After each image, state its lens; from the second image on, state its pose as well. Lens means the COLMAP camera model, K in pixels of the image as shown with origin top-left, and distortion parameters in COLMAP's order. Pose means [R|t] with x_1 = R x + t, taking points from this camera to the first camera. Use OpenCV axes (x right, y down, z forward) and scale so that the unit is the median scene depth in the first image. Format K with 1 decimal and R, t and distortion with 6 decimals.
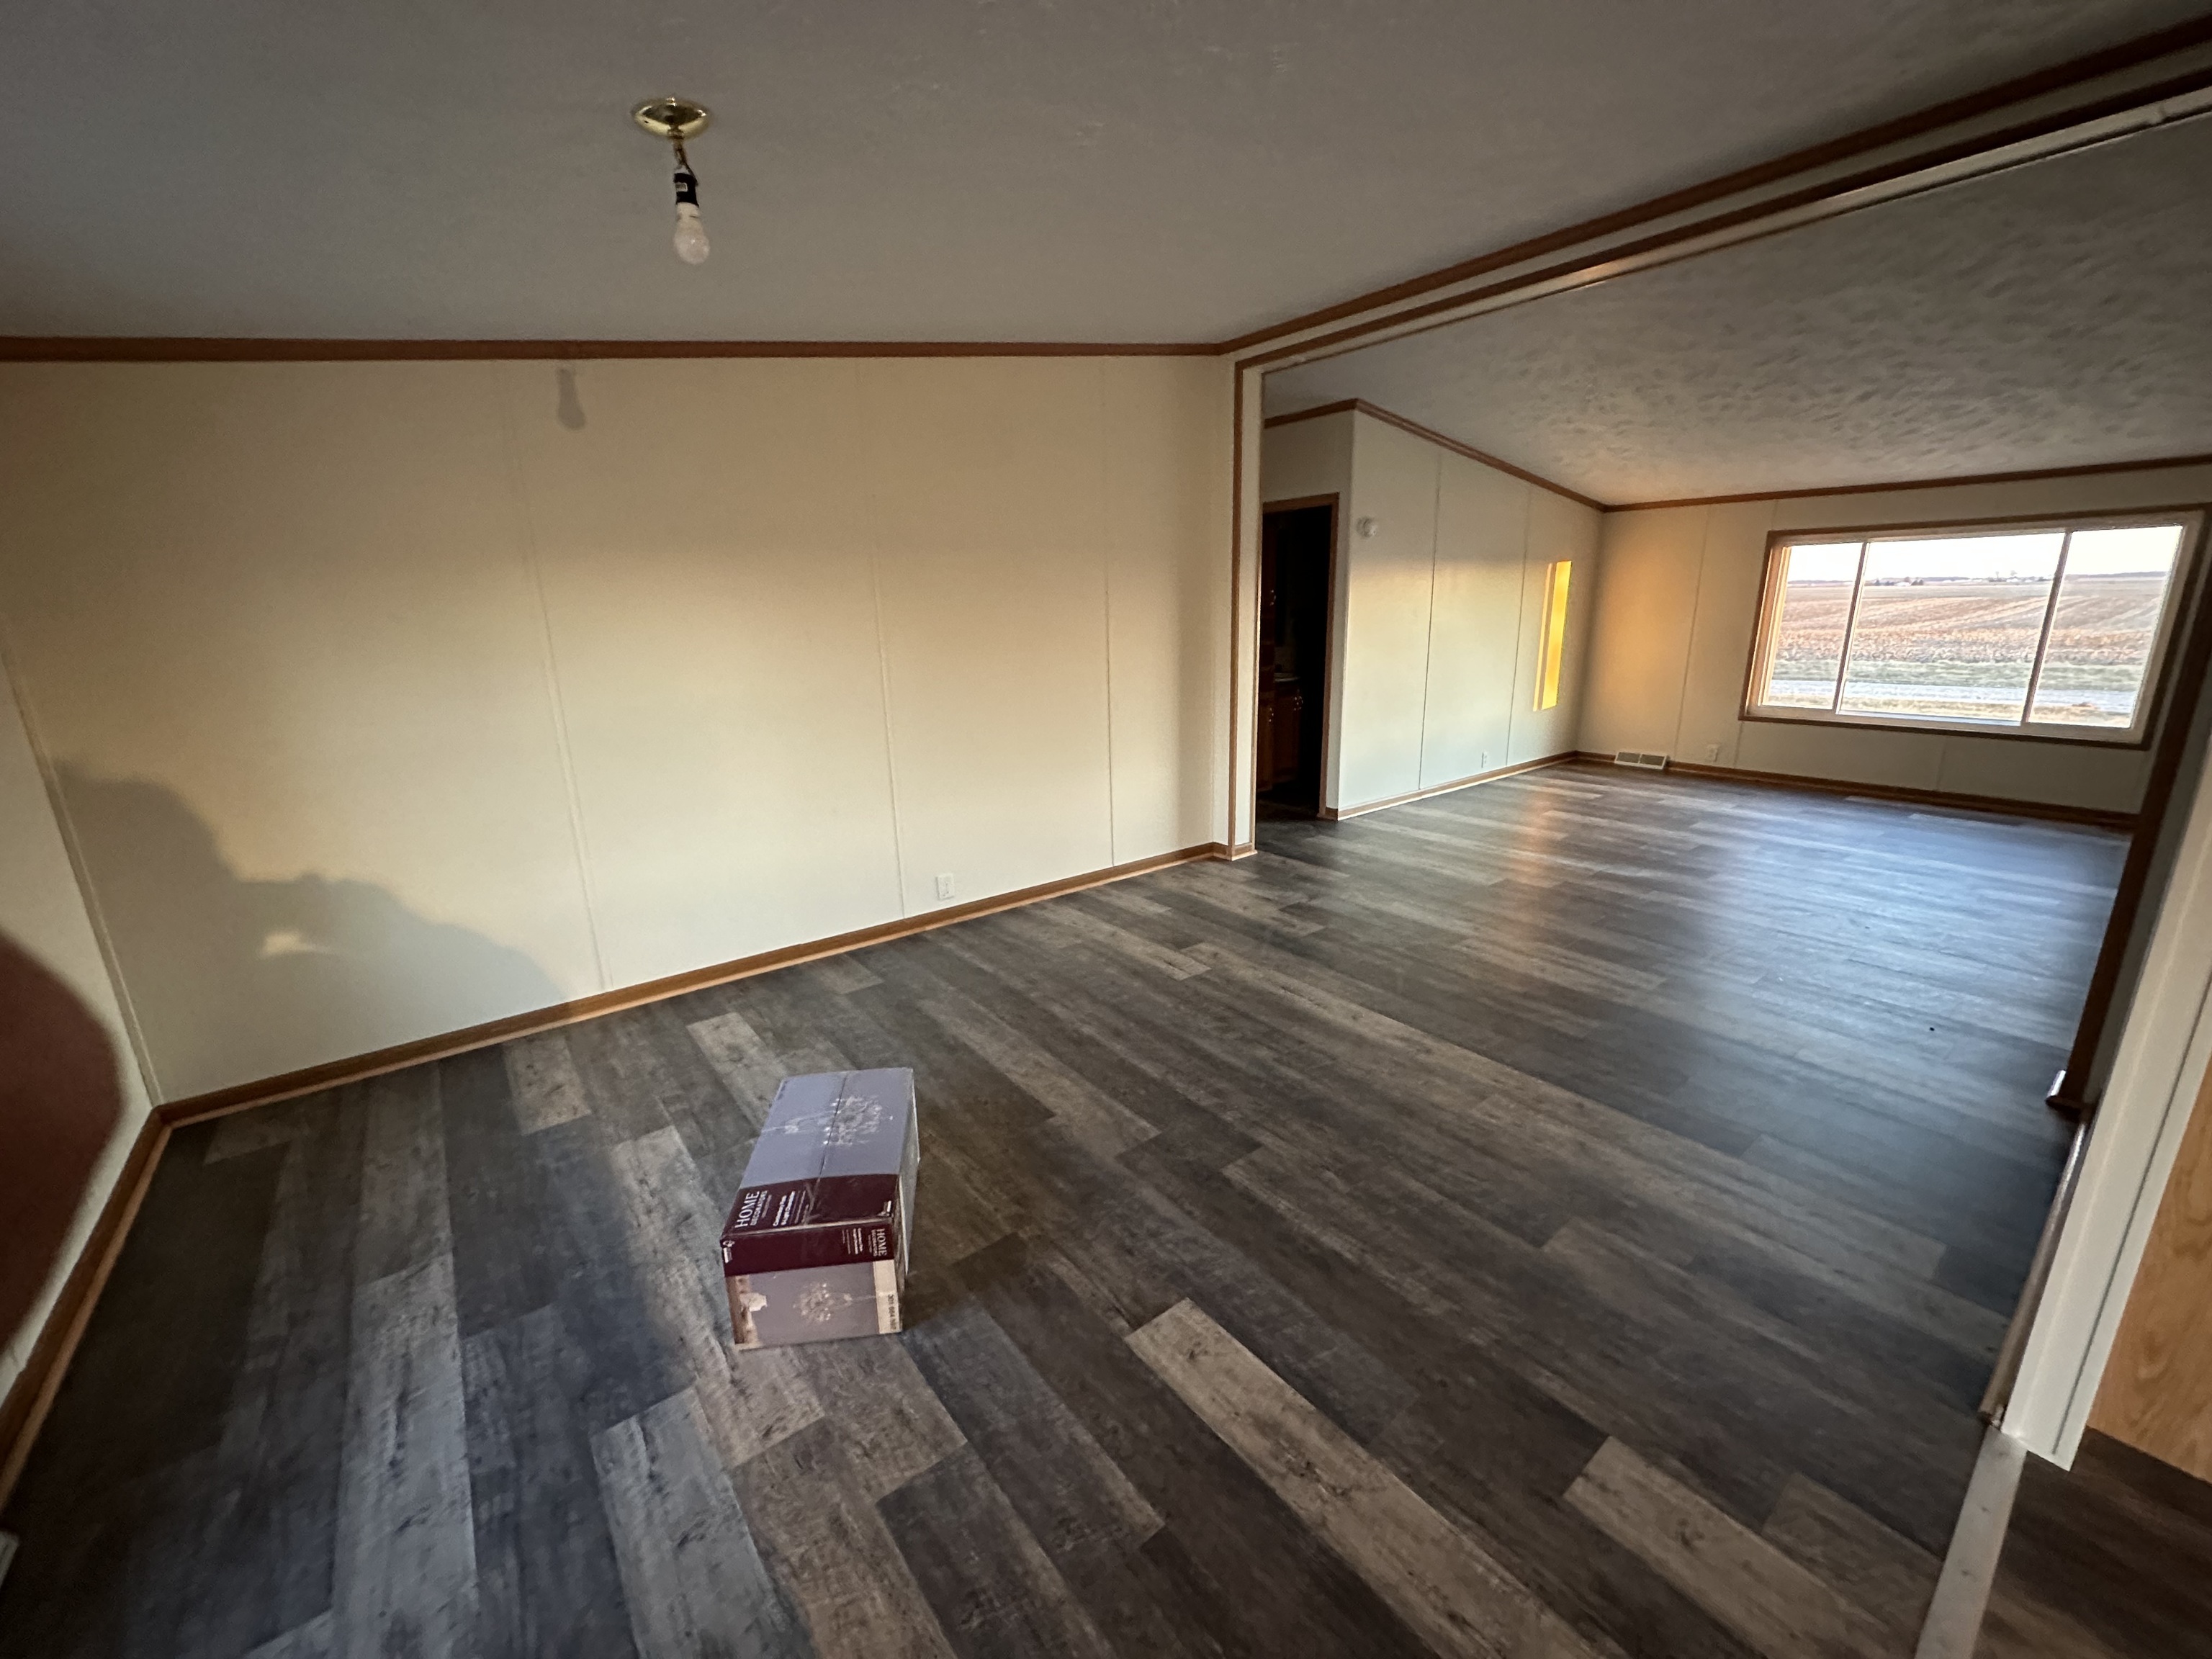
lens RADIAL K [[880.0, 0, 1106.0], [0, 880.0, 829.5], [0, 0, 1]] dist [-0.000440, -0.000076]
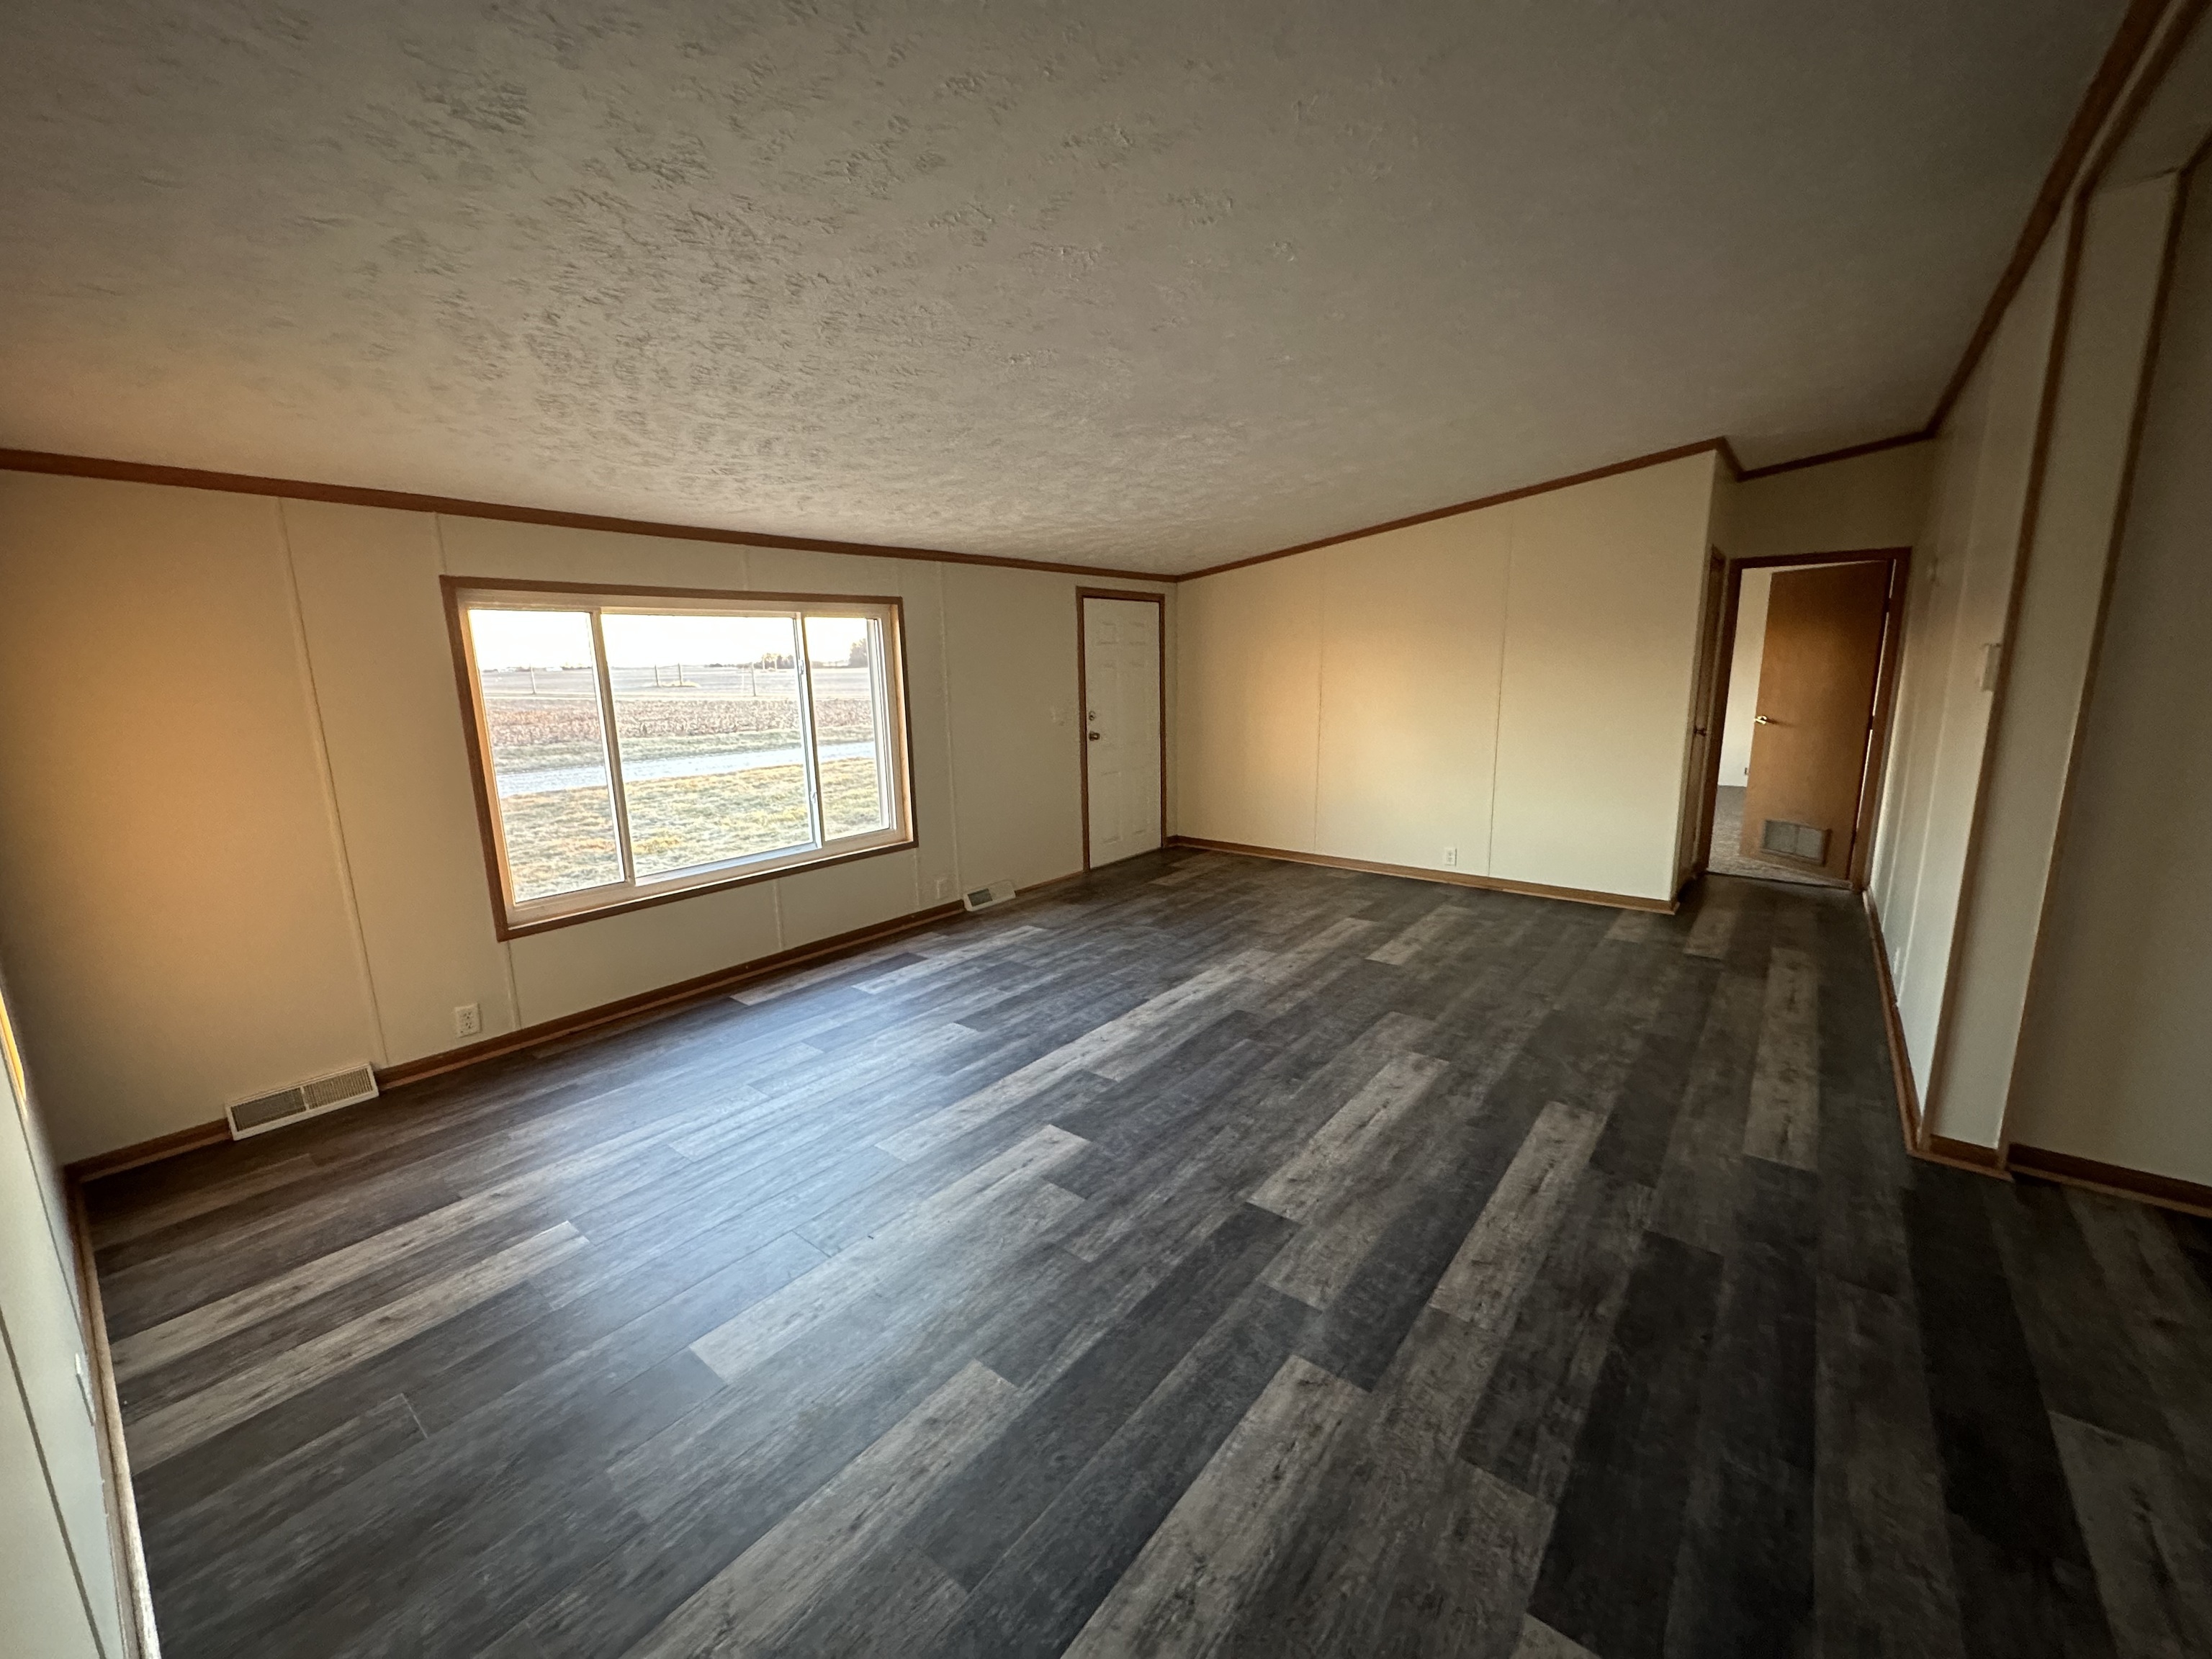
lens RADIAL K [[880.0, 0, 1106.0], [0, 880.0, 829.5], [0, 0, 1]] dist [-0.000440, -0.000076]
pose [[-0.229931, -0.165235, 0.959077, 0.167824], [0.266171, 0.937230, 0.225283, -0.216345], [-0.936101, 0.307078, -0.171517, 0.775098]]
